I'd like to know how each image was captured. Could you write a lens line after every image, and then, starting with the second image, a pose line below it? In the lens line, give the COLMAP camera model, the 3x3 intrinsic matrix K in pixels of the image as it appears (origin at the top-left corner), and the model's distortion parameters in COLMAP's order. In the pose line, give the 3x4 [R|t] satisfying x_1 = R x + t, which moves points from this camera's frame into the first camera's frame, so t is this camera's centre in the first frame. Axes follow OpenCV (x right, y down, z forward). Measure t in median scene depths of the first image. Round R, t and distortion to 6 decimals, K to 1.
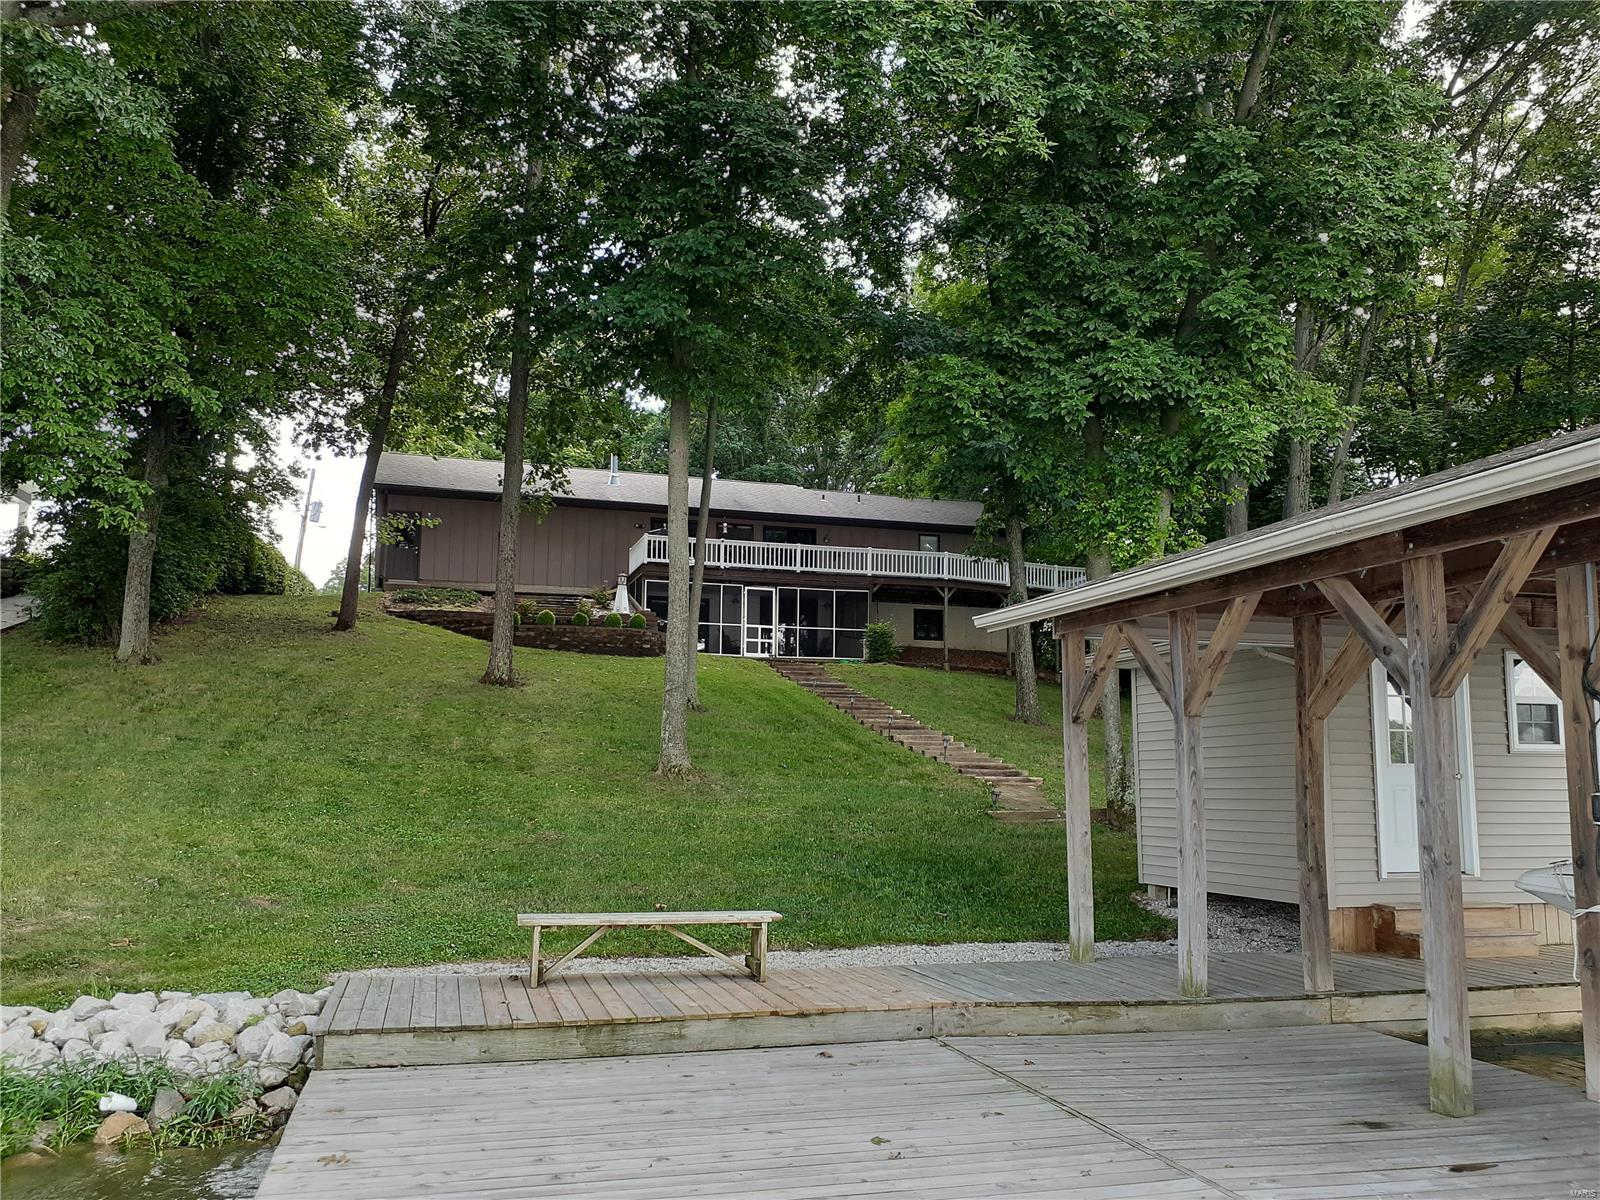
lens RADIAL K [[1291.9, 0, 800.6], [0, 1291.9, 641.8], [0, 0, 1]] dist [0.115677, -0.210392]
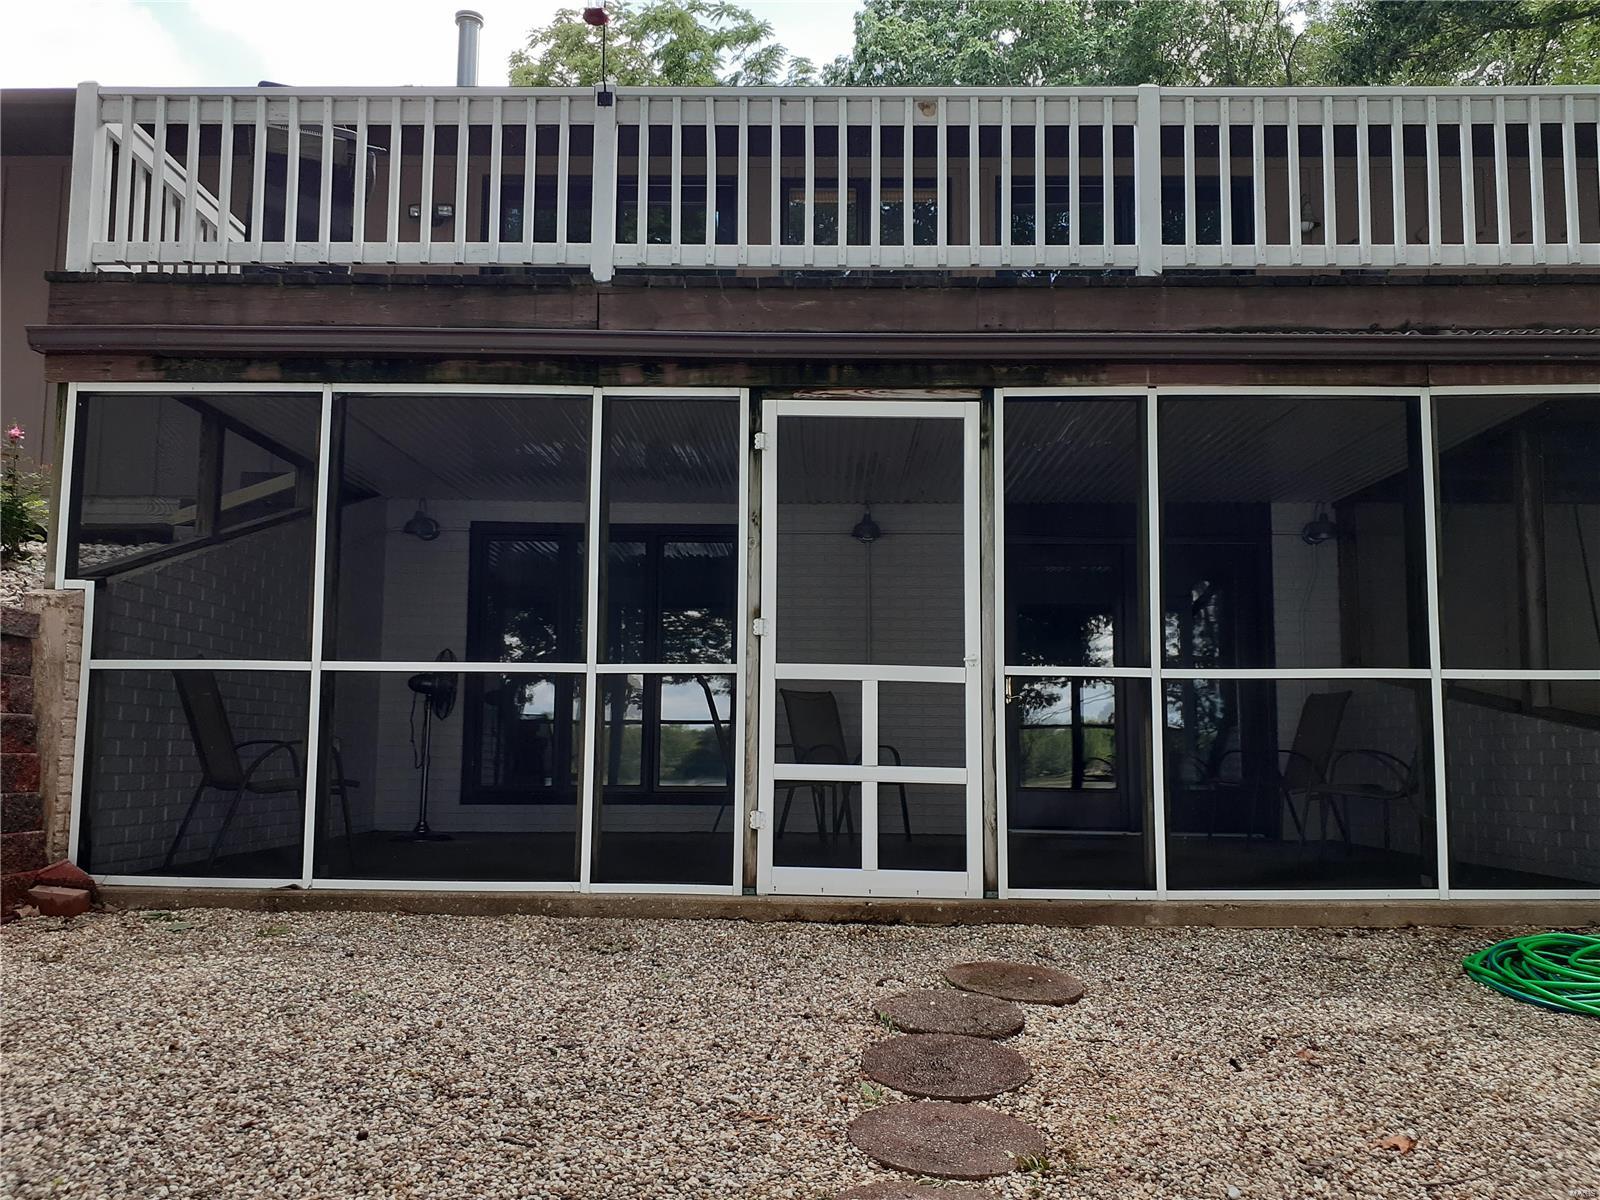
lens RADIAL K [[1296.4, 0, 802.3], [0, 1296.4, 642.9], [0, 0, 1]] dist [0.045973, -0.059377]
pose [[0.953680, -0.024852, -0.299794, 0.006701], [0.031129, 0.999384, 0.016179, -0.031249], [0.299208, -0.024762, 0.953867, 1.517350]]
